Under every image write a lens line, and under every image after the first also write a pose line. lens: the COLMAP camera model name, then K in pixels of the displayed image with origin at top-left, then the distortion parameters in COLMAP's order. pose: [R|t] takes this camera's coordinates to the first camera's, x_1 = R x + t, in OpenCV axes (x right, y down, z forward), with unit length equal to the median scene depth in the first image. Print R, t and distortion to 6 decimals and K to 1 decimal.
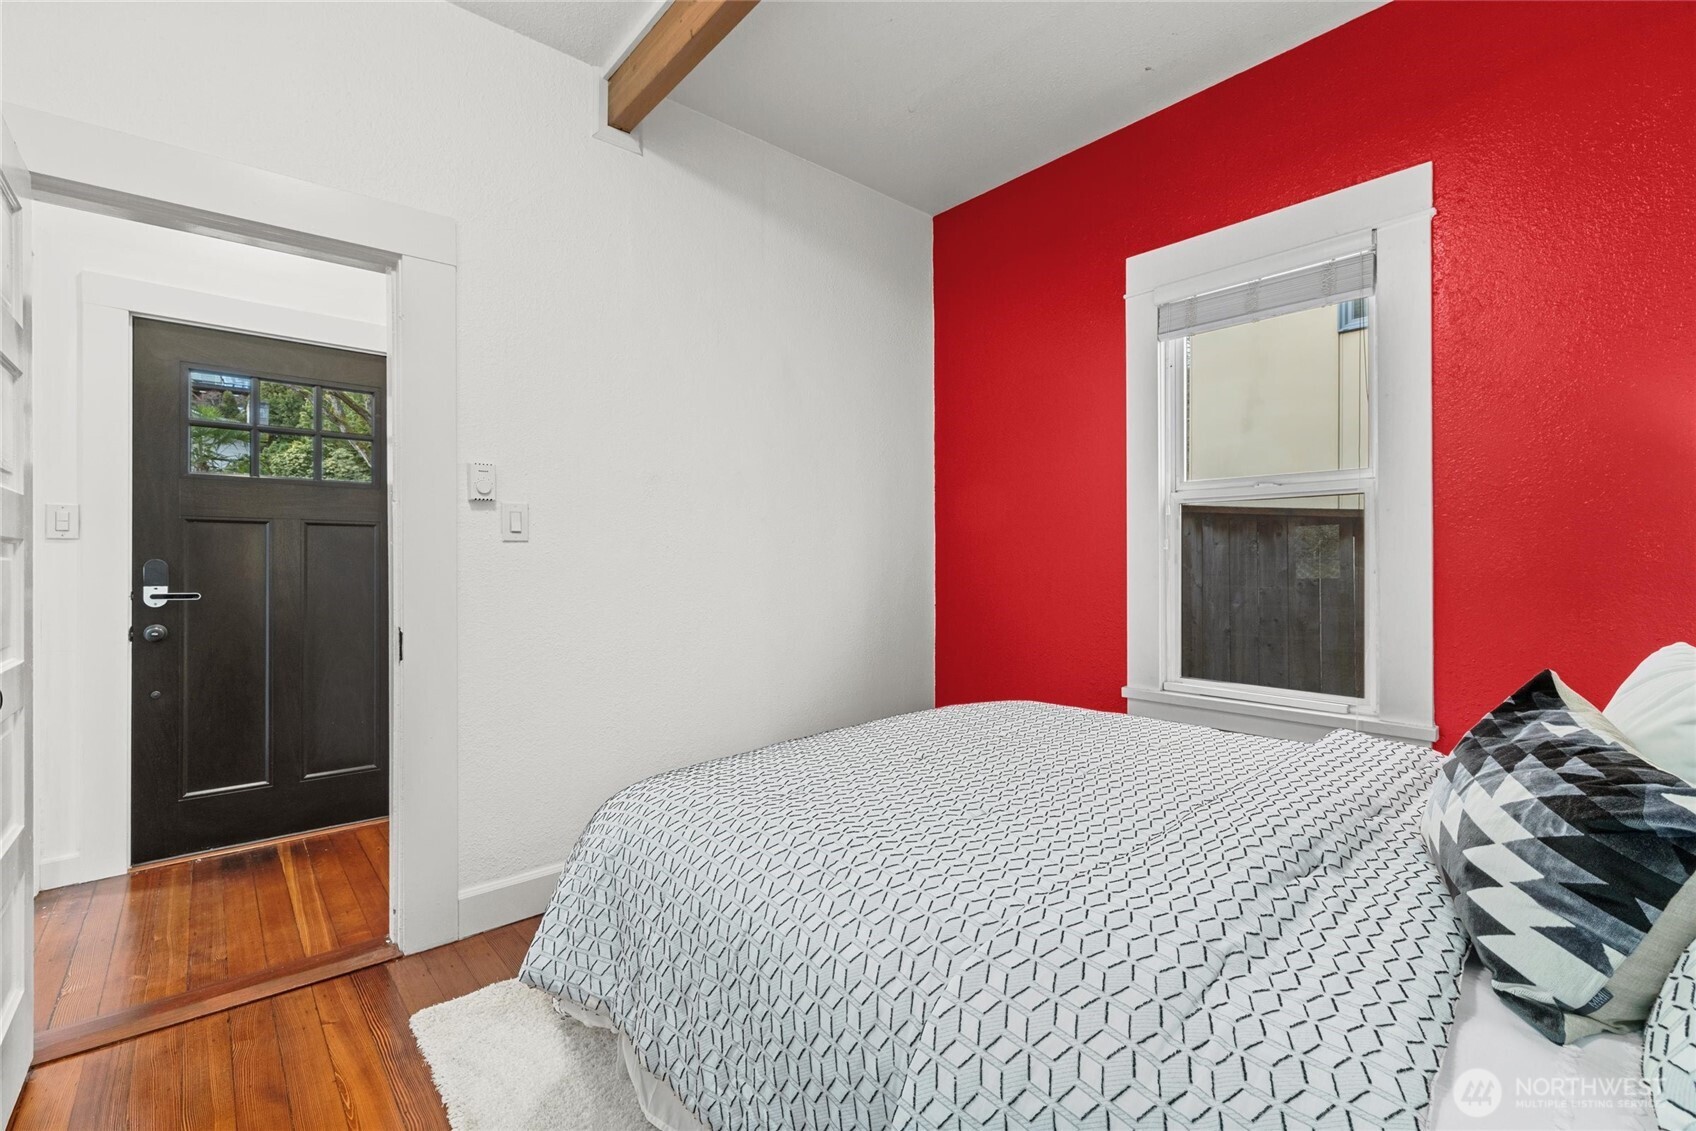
lens RADIAL K [[741.3, 0, 852.6], [0, 741.3, 568.4], [0, 0, 1]] dist [0.003726, 0.000132]
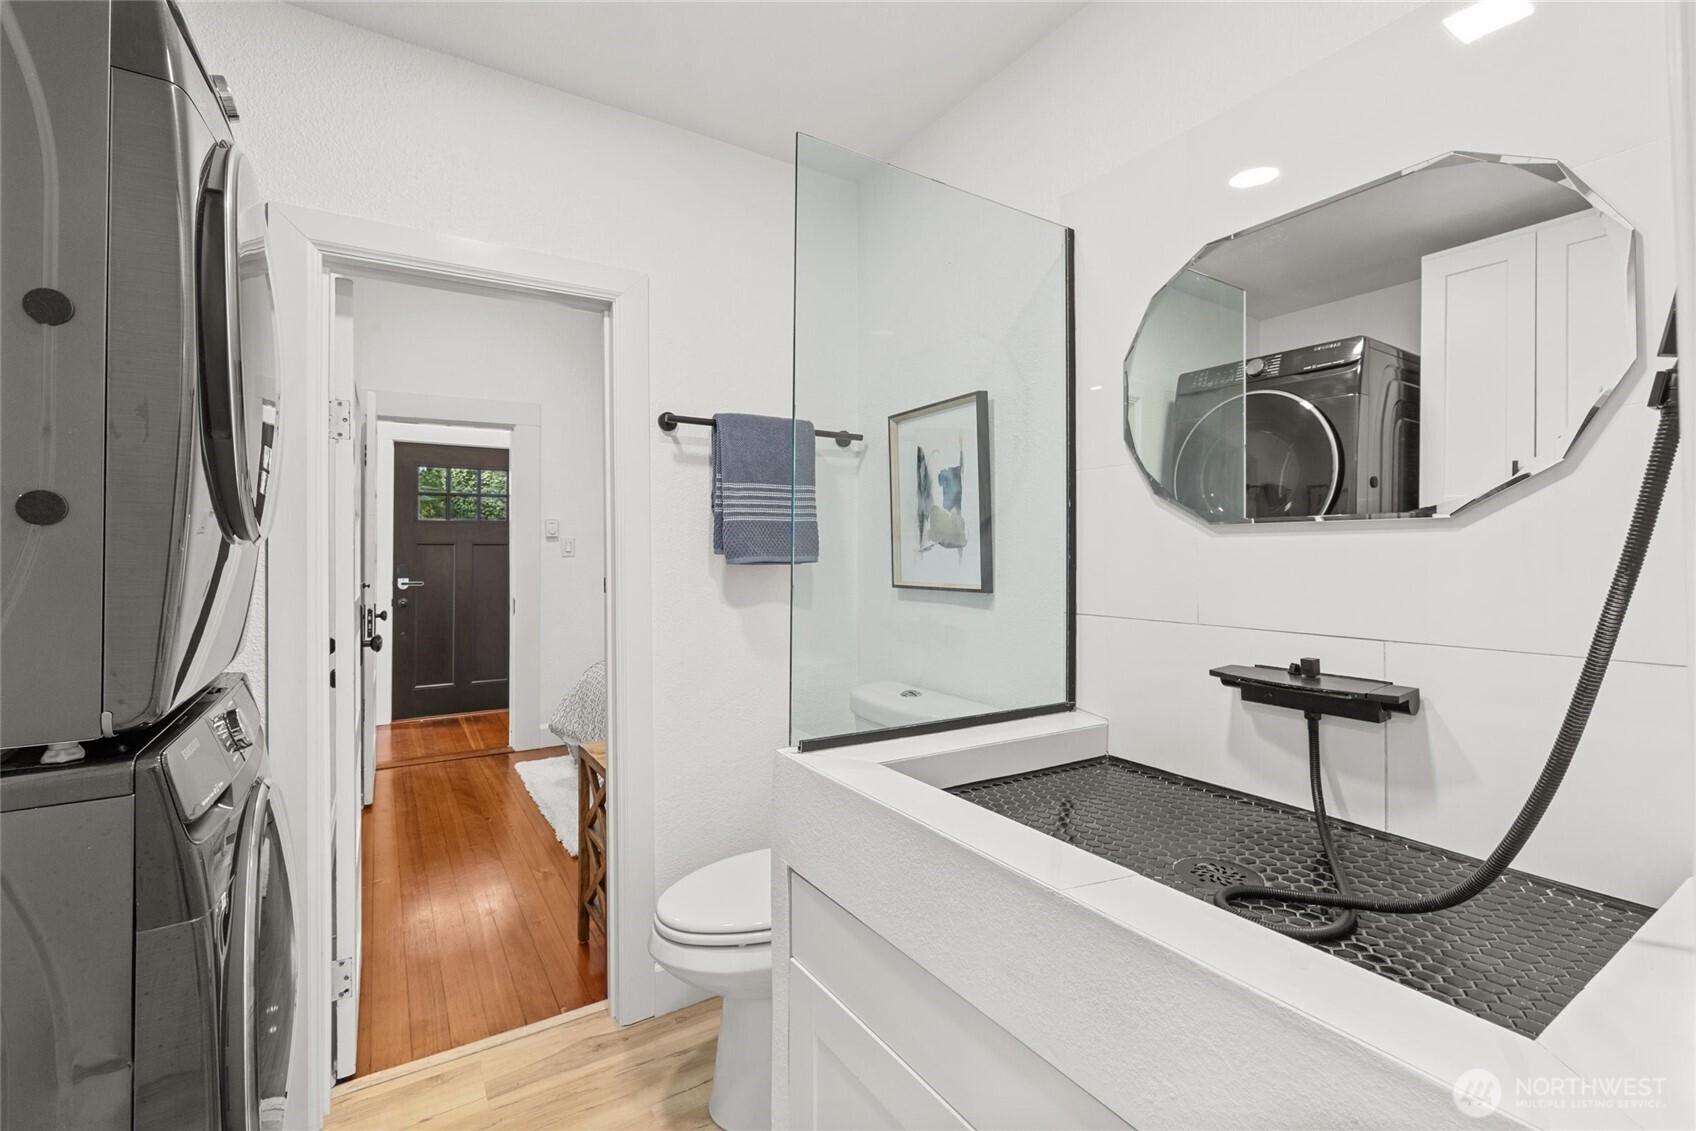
lens RADIAL K [[741.3, 0, 846.9], [0, 741.3, 562.3], [0, 0, 1]] dist [0.003726, 0.000132]
pose [[0.987051, 0.001716, -0.160395, 0.527538], [-0.002334, 0.999991, -0.003666, -0.014152], [0.160387, 0.003993, 0.987046, -0.740898]]
